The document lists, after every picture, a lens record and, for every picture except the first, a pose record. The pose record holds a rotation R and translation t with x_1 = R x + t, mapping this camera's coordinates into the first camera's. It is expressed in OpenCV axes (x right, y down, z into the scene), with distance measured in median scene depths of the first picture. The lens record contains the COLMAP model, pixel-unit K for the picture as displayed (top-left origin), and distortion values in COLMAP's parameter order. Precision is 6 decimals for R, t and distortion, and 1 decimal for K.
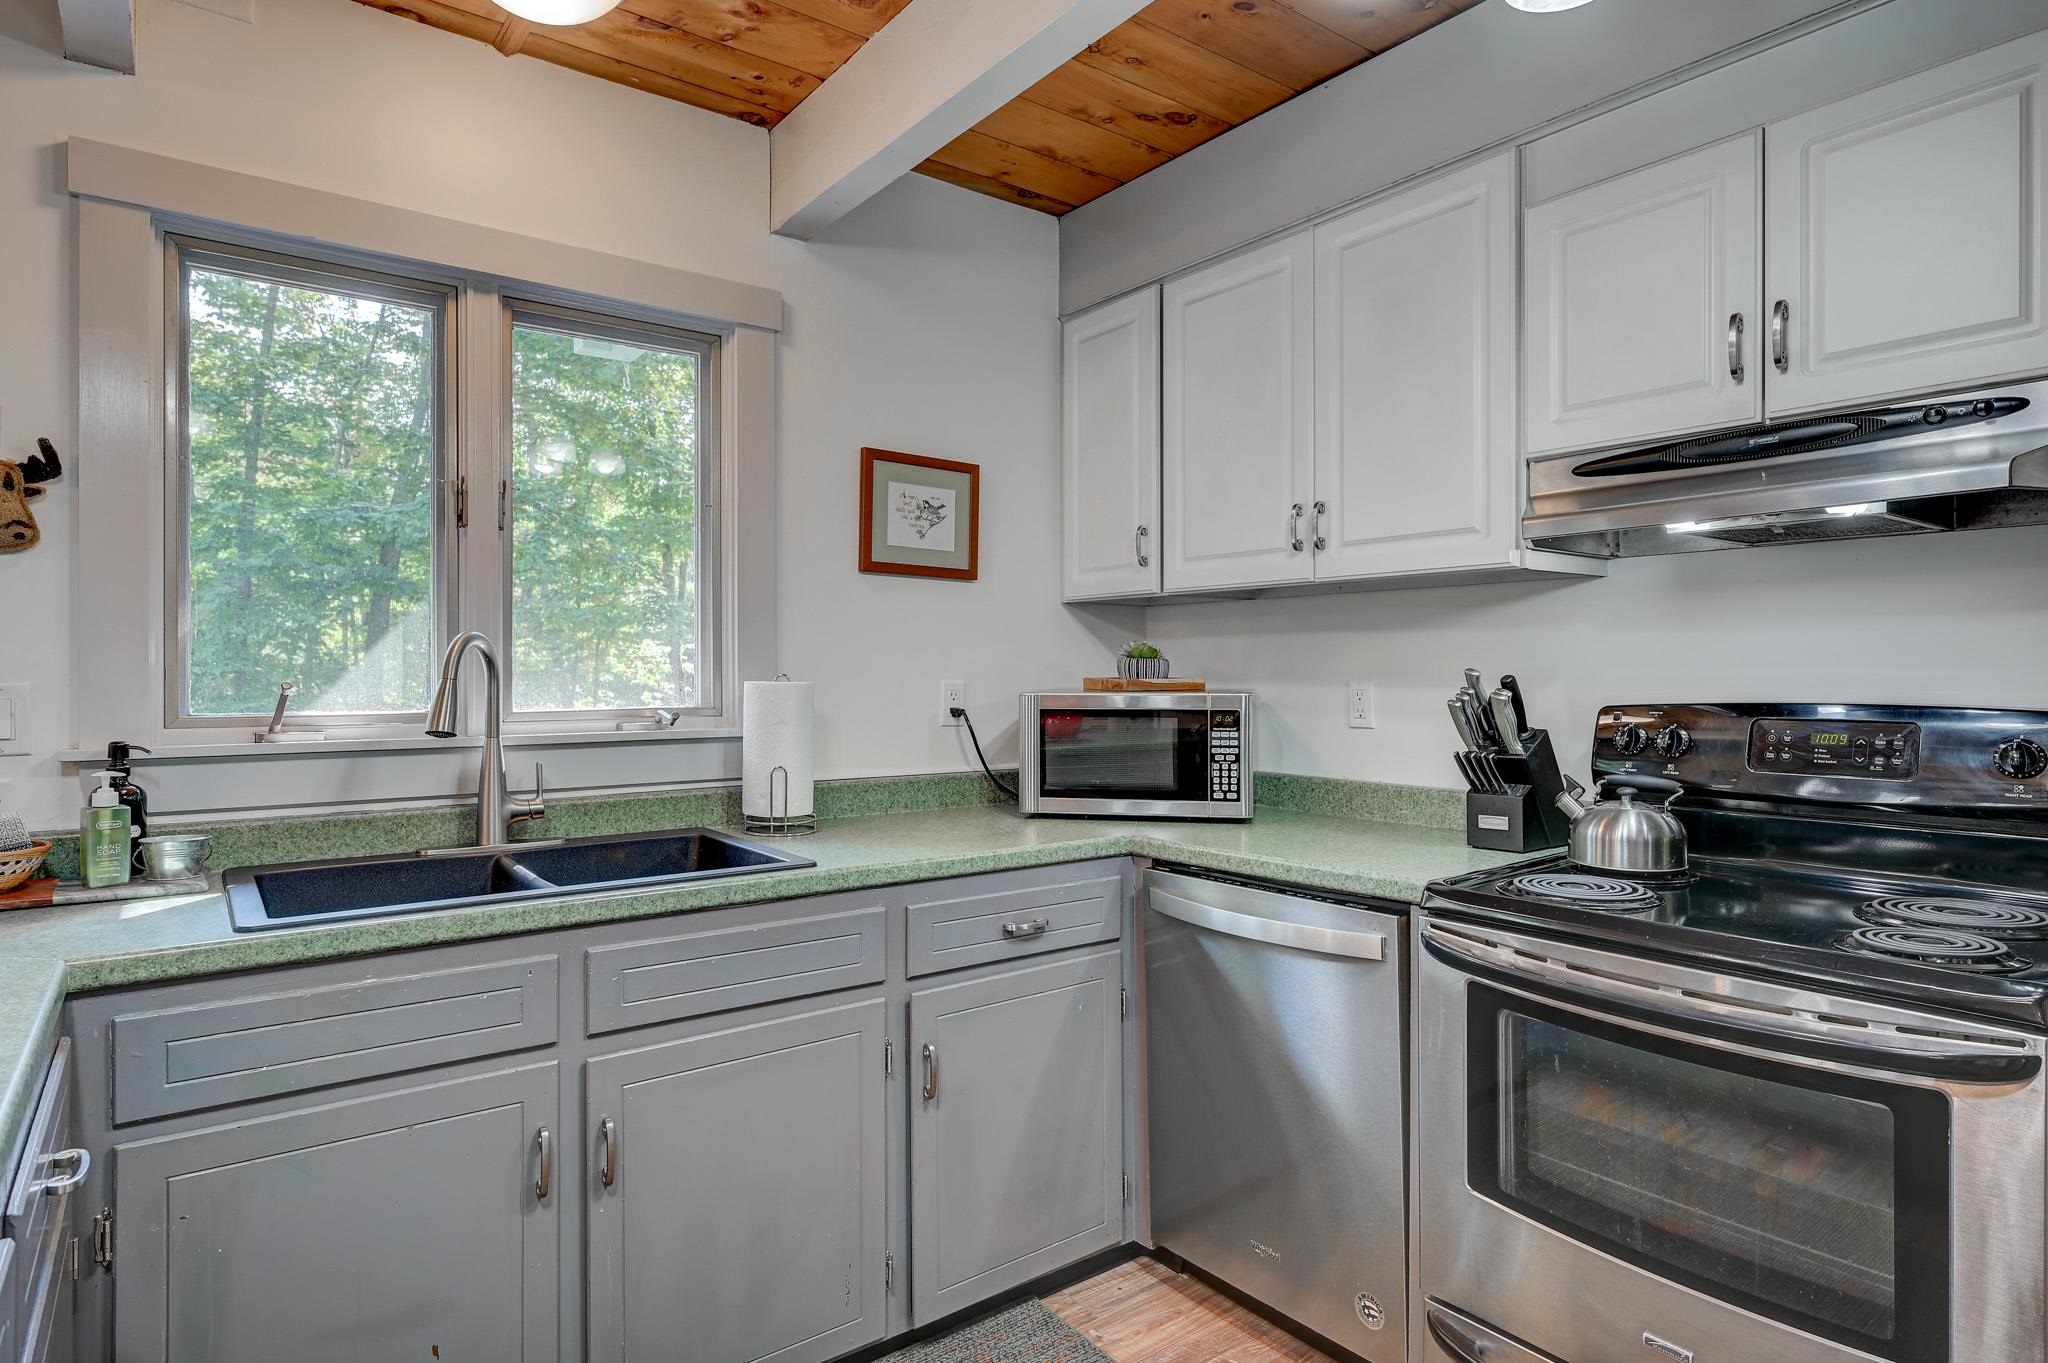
lens RADIAL K [[1132.1, 0, 1030.5], [0, 1132.1, 668.5], [0, 0, 1]] dist [0.000249, 0.000716]
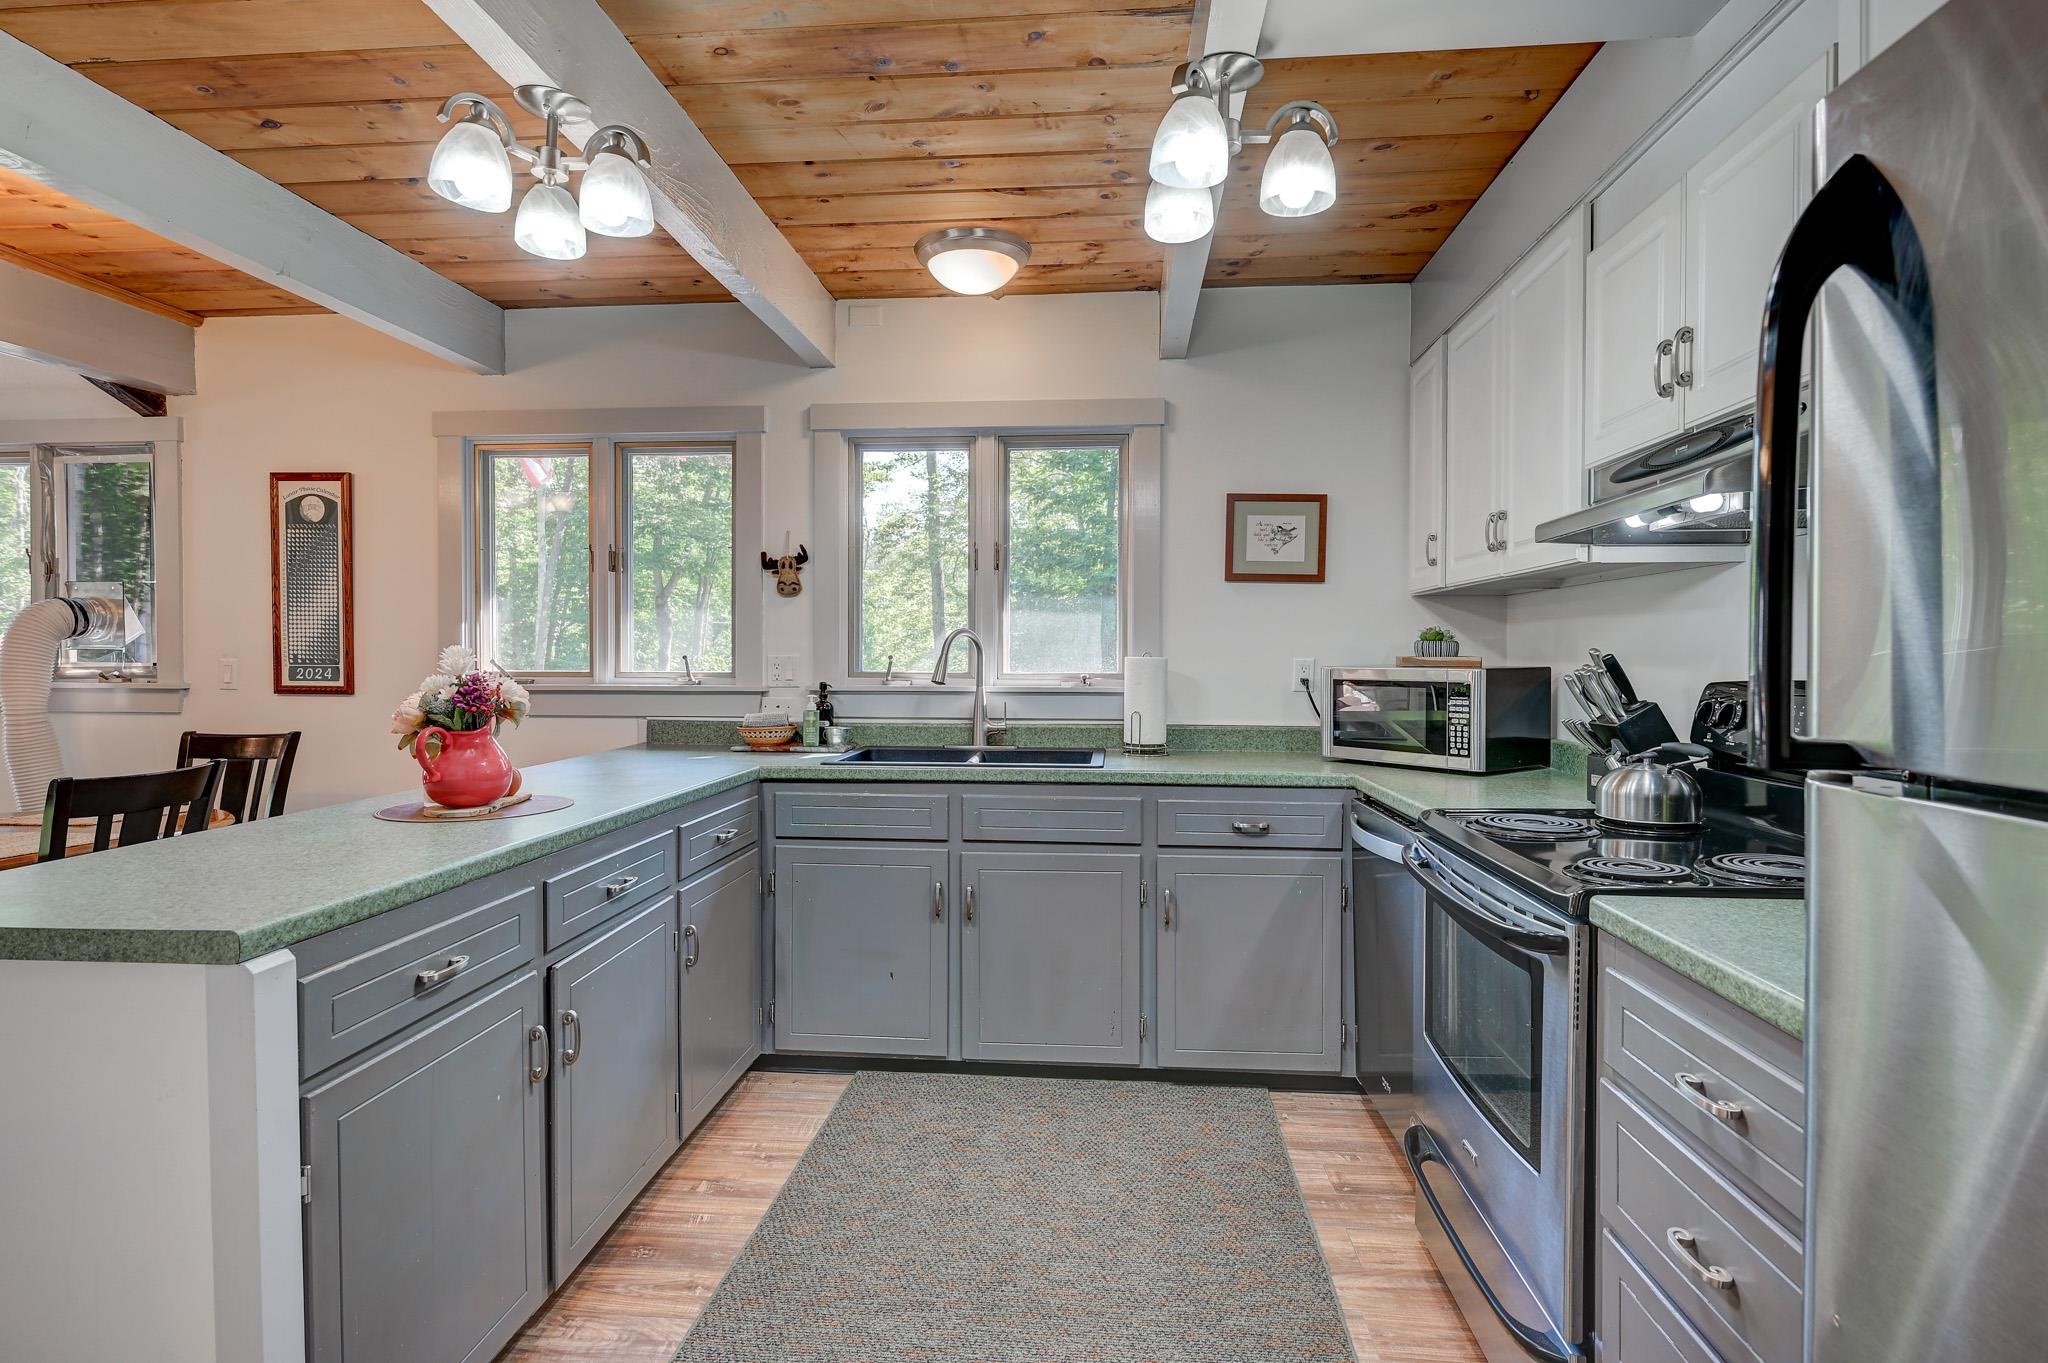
lens RADIAL K [[1062.7, 0, 1029.7], [0, 1062.7, 660.7], [0, 0, 1]] dist [0.000686, 0.001558]
pose [[0.740594, 0.007543, -0.671910, 0.690528], [-0.001066, 0.999949, 0.010050, 0.002218], [0.671951, -0.006727, 0.740565, -0.193545]]
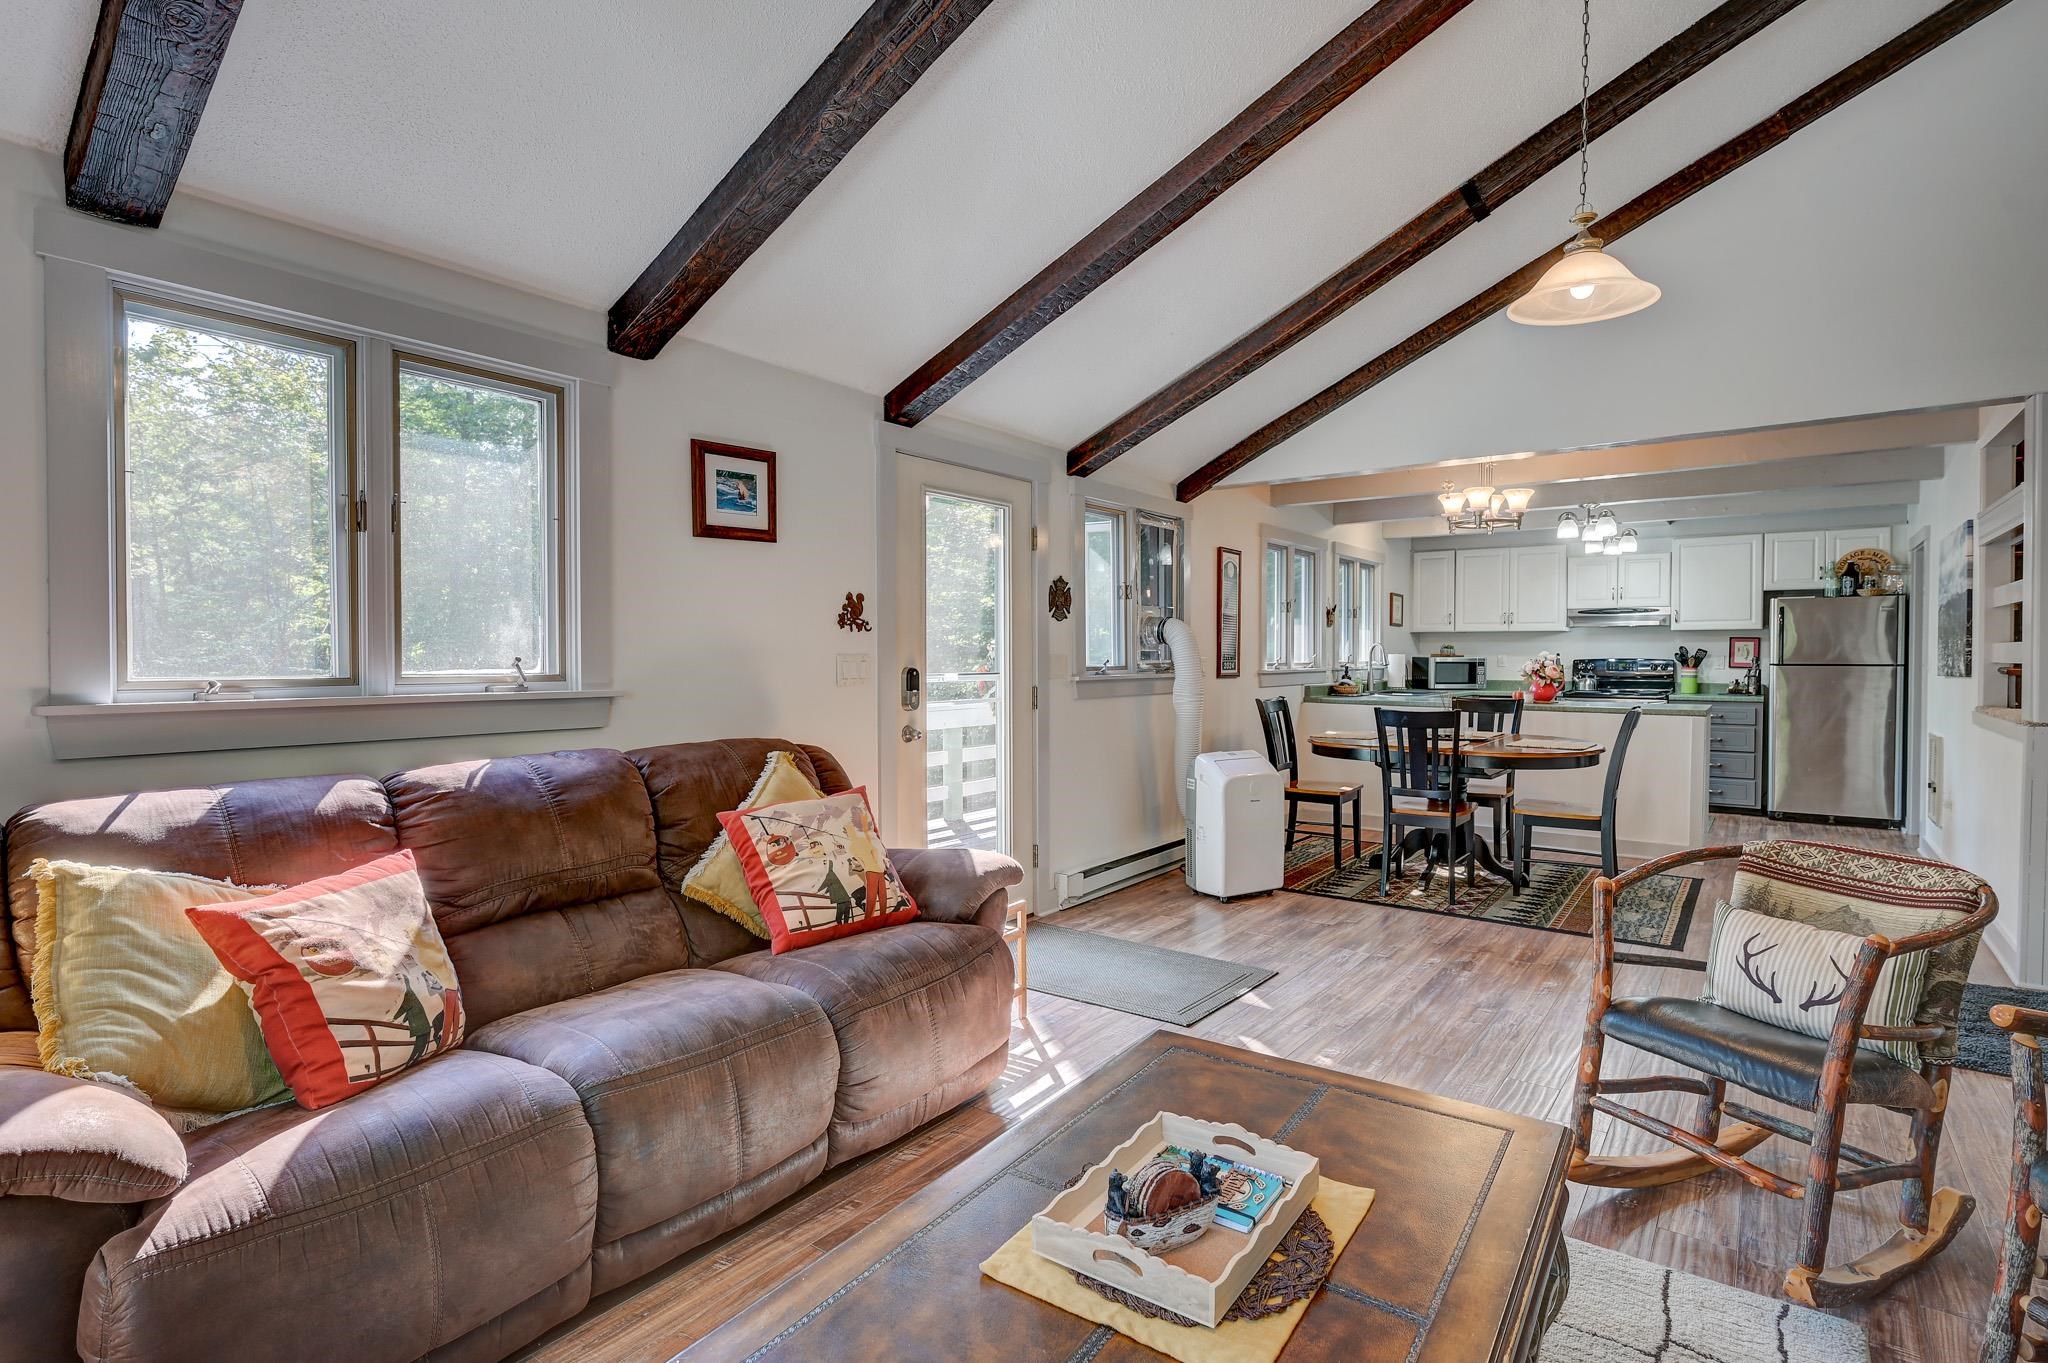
lens RADIAL K [[1028.0, 0, 1016.3], [0, 1028.0, 672.4], [0, 0, 1]] dist [-0.002350, 0.000879]
pose [[0.960545, -0.003505, 0.278102, -2.788273], [-0.002345, 0.999783, 0.020700, 0.003582], [-0.278114, -0.020535, 0.960328, -2.355785]]
